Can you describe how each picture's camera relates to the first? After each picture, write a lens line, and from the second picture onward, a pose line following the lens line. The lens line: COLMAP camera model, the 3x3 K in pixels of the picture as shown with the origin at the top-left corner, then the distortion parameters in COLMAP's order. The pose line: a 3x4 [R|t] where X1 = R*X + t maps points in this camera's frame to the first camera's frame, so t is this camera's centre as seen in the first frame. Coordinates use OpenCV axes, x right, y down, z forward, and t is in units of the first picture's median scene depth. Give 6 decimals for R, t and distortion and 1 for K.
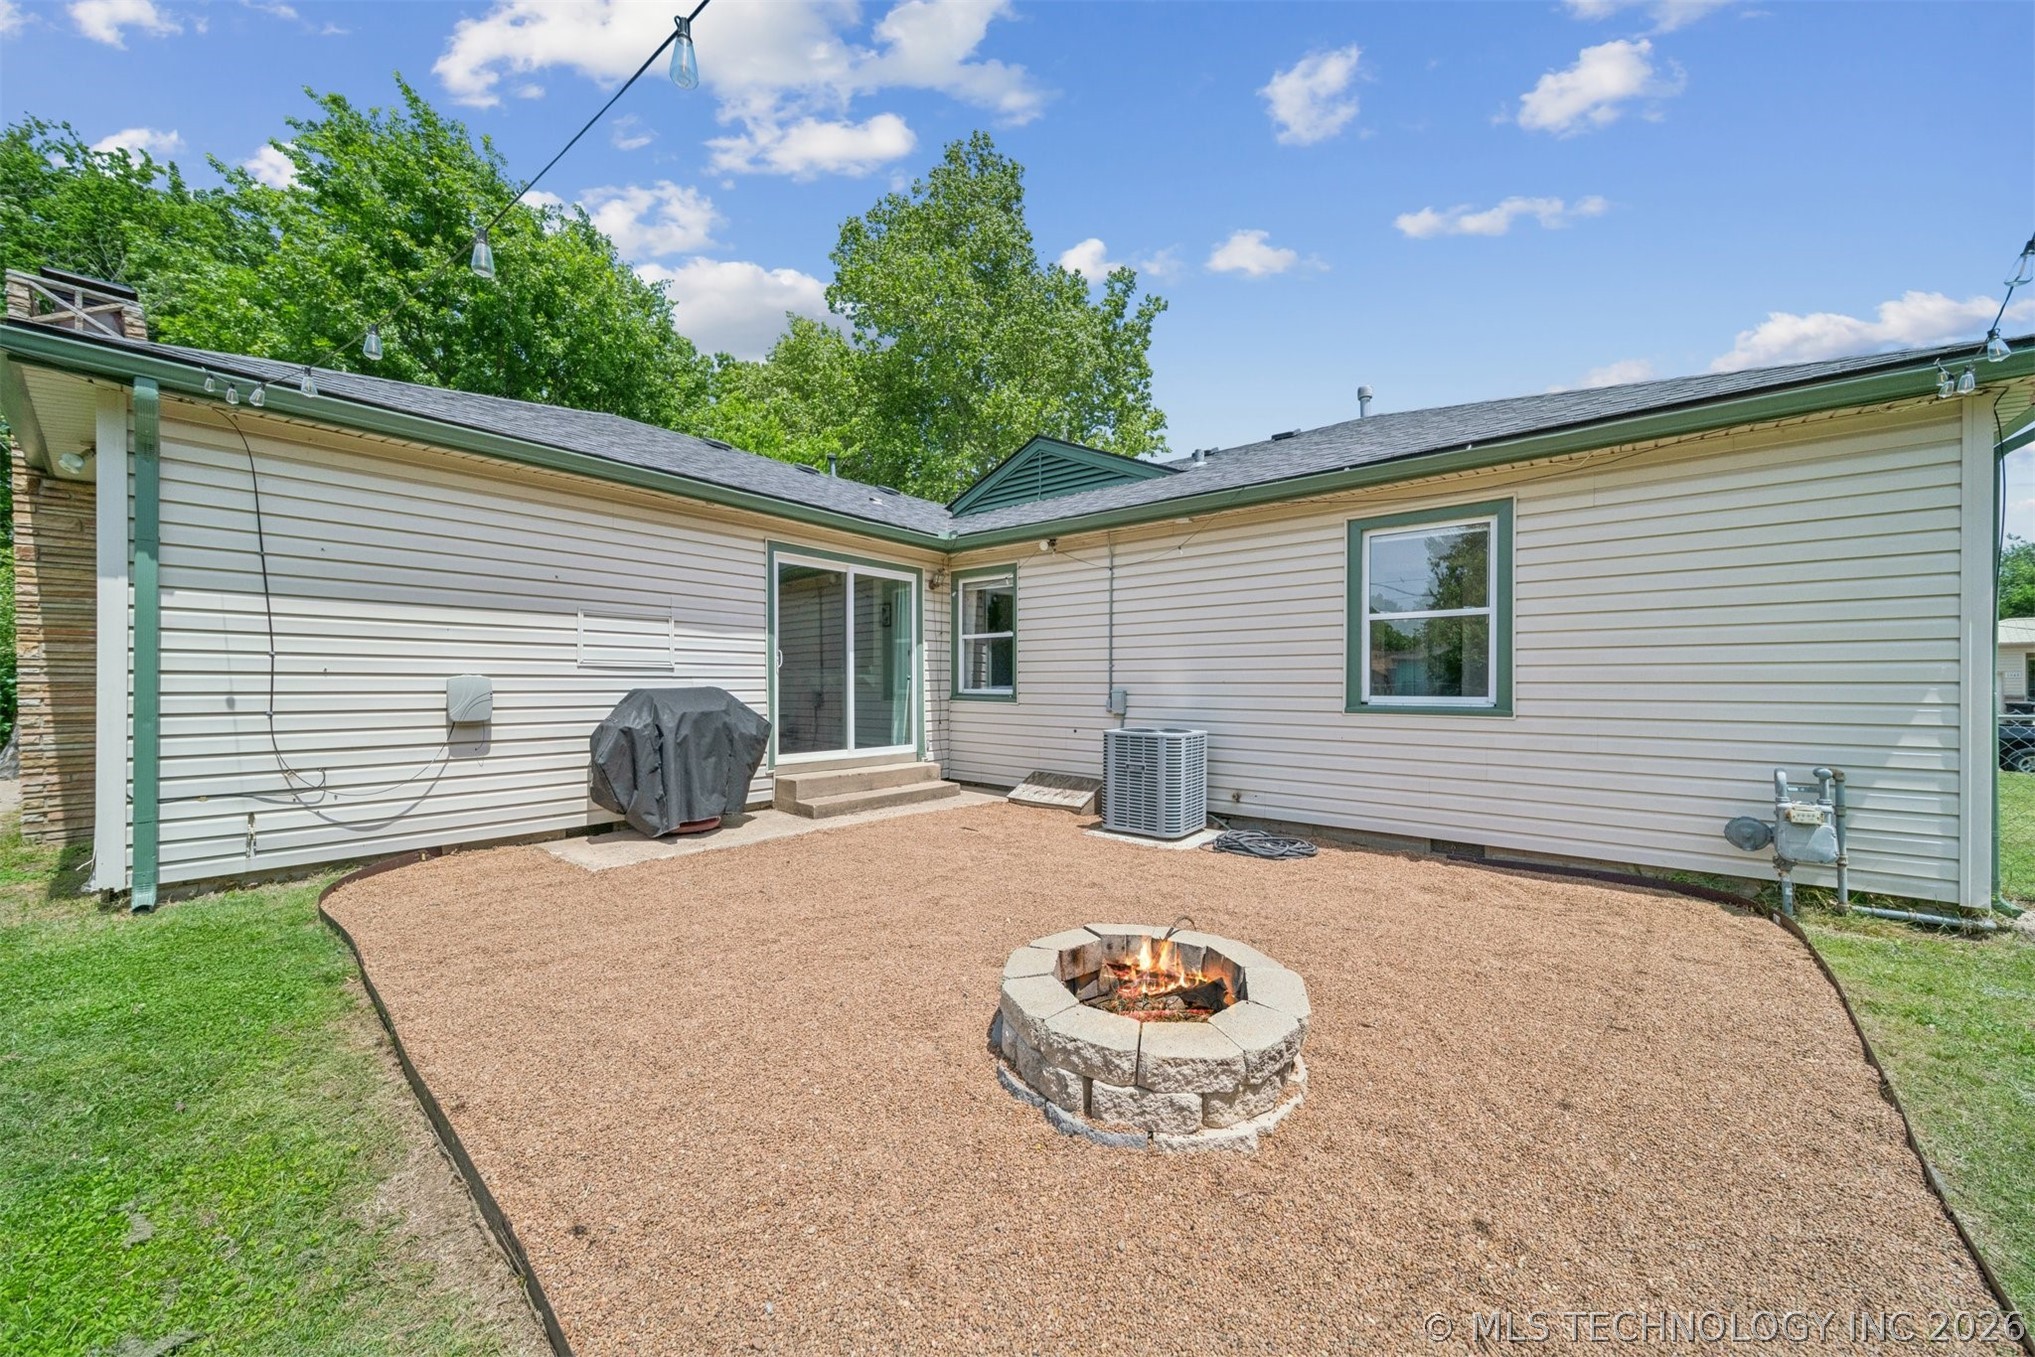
lens RADIAL K [[723.5, 0, 1030.7], [0, 723.5, 695.7], [0, 0, 1]] dist [0.005586, -0.000071]
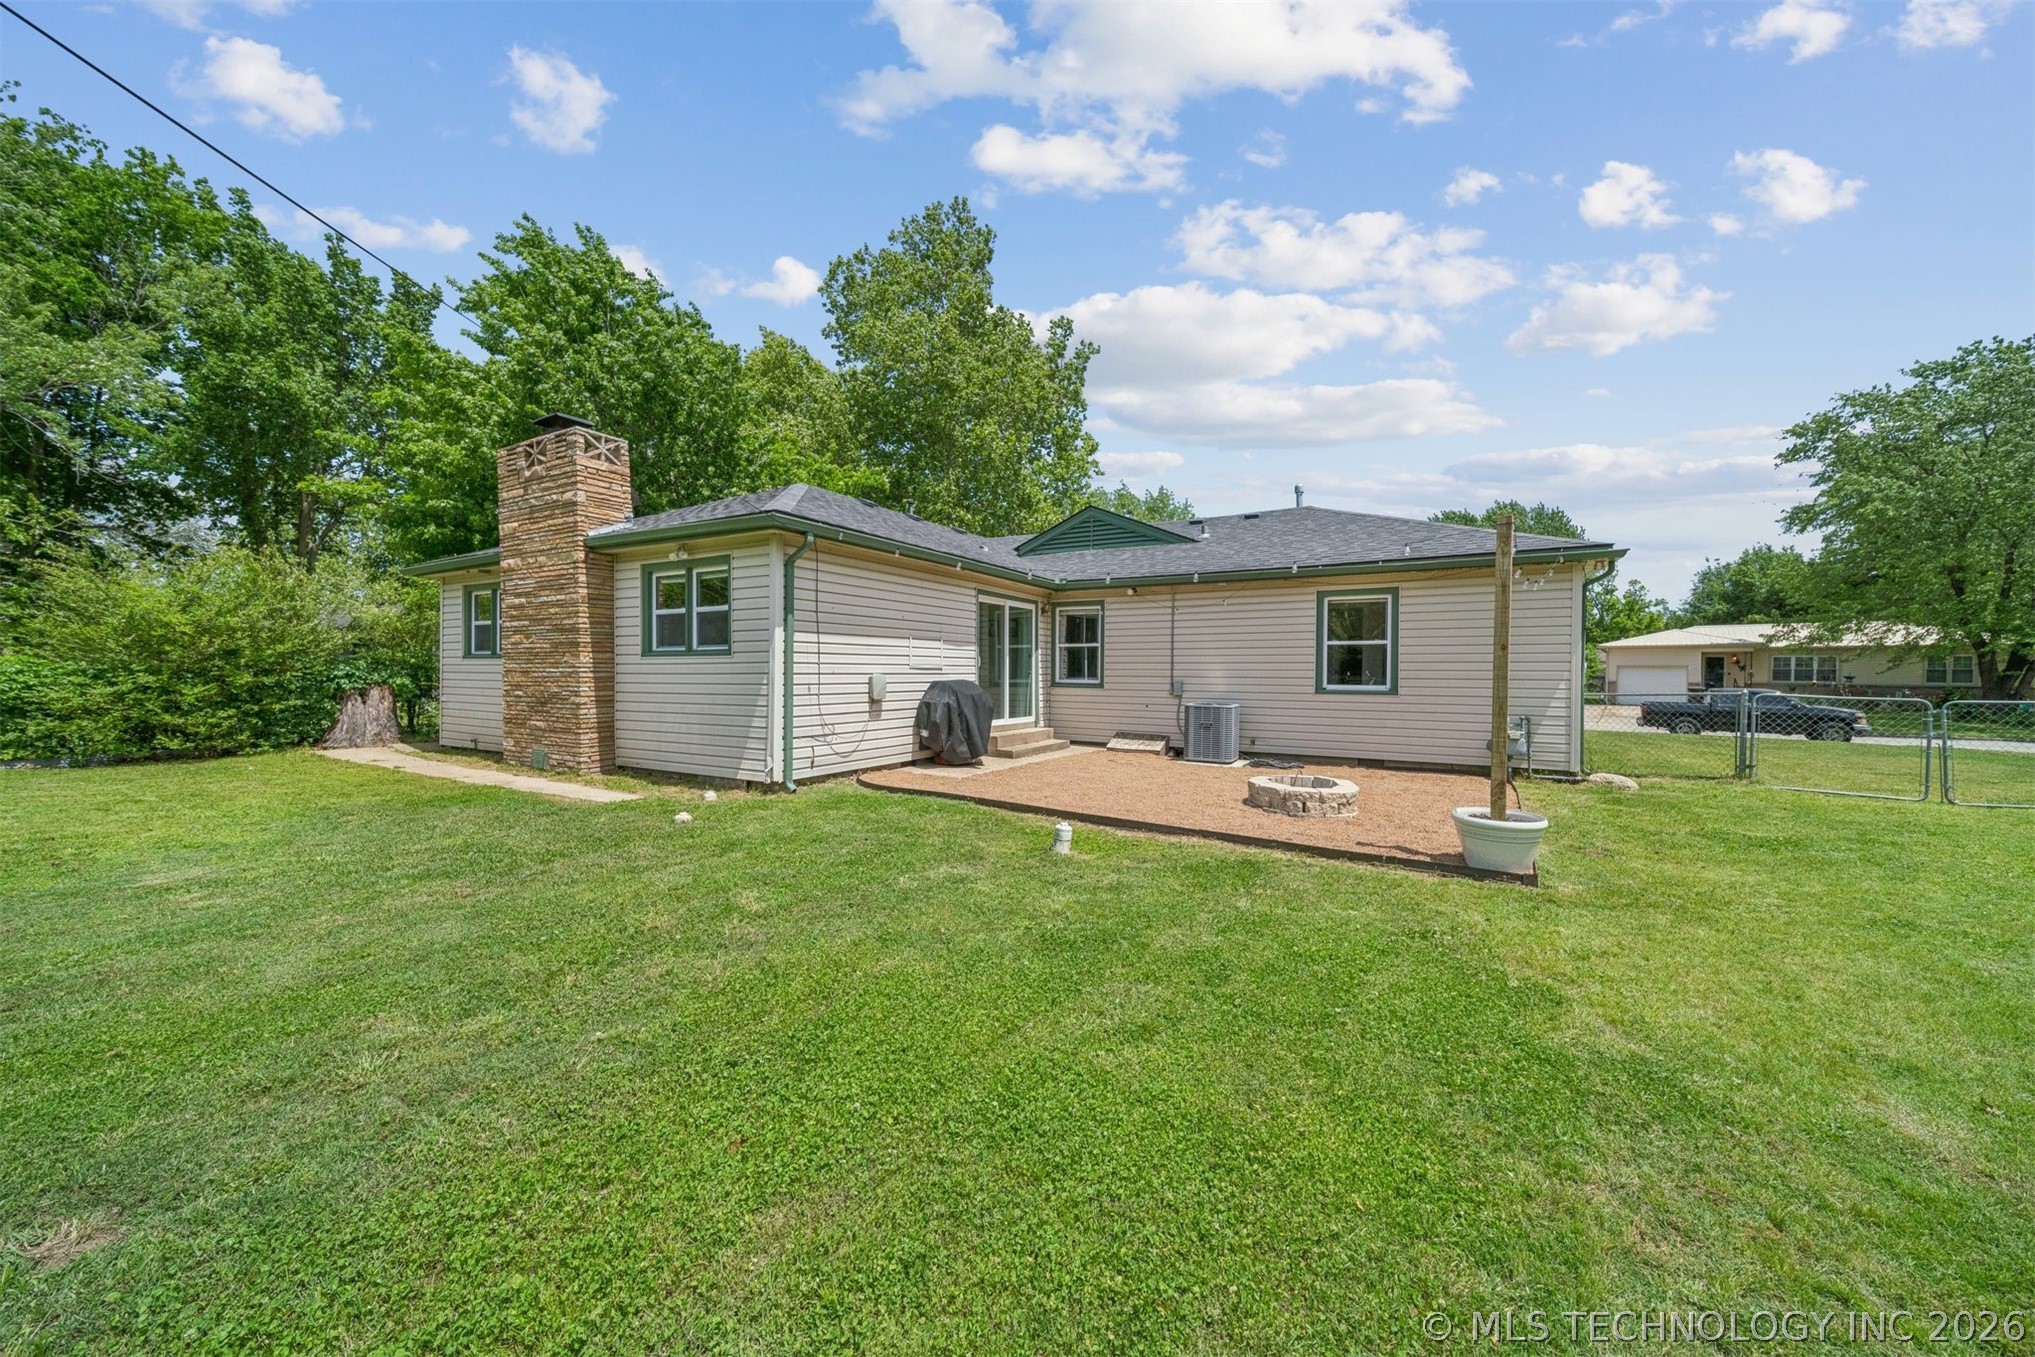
lens RADIAL K [[716.9, 0, 1034.5], [0, 716.9, 687.0], [0, 0, 1]] dist [0.001710, -0.000018]
pose [[0.986167, -0.000883, 0.165751, -0.512752], [-0.000291, 0.999975, 0.007056, -0.006071], [-0.165753, -0.007007, 0.986142, -0.617139]]
